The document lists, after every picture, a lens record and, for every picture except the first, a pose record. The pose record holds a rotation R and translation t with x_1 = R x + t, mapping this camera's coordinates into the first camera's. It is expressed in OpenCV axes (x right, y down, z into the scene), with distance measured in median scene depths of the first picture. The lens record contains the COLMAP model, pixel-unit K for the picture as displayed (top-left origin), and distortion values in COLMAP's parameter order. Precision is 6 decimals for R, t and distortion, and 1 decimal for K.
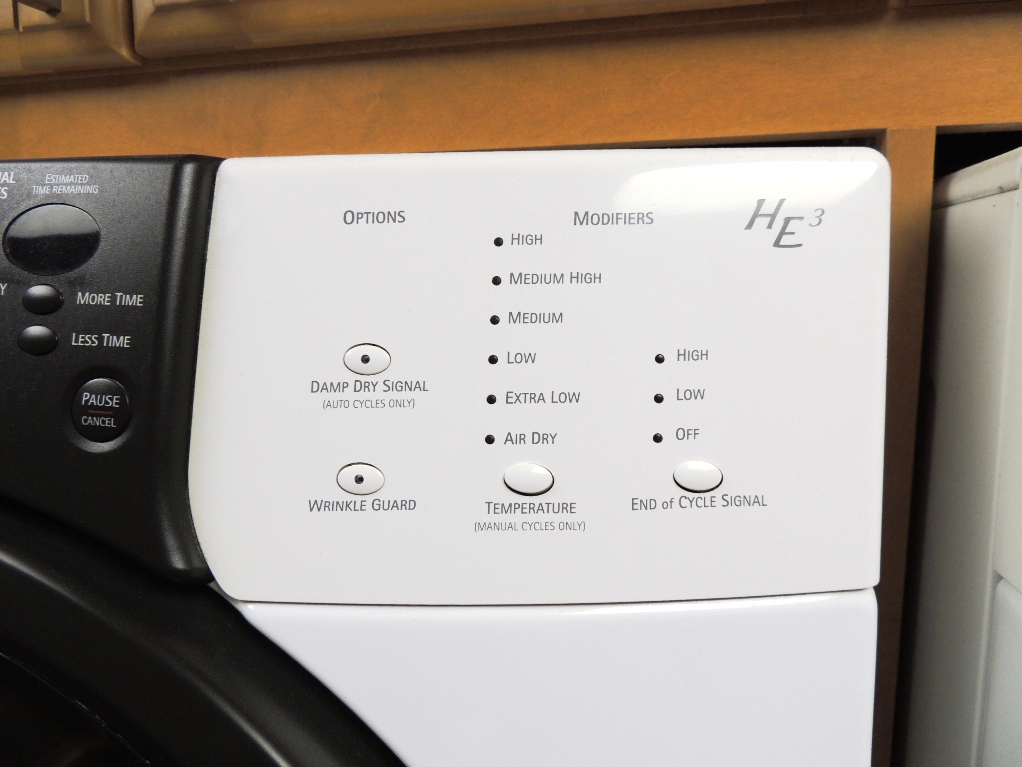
lens RADIAL K [[722.4, 0, 510.9], [0, 722.4, 379.3], [0, 0, 1]] dist [0.002147, 0.001524]
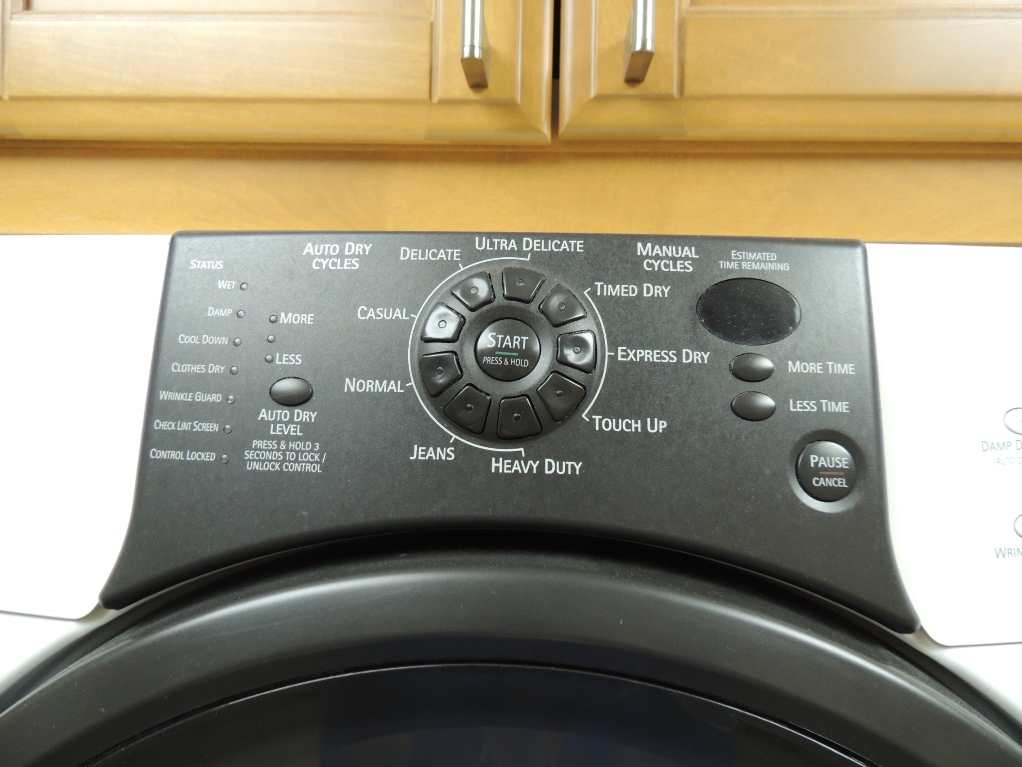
lens RADIAL K [[722.4, 0, 510.9], [0, 722.4, 387.5], [0, 0, 1]] dist [0.002147, 0.001524]
pose [[0.972197, 0.001862, 0.234157, -1.255167], [0.020104, 0.995612, -0.091389, 0.007442], [-0.233300, 0.093556, 0.967894, 0.069632]]
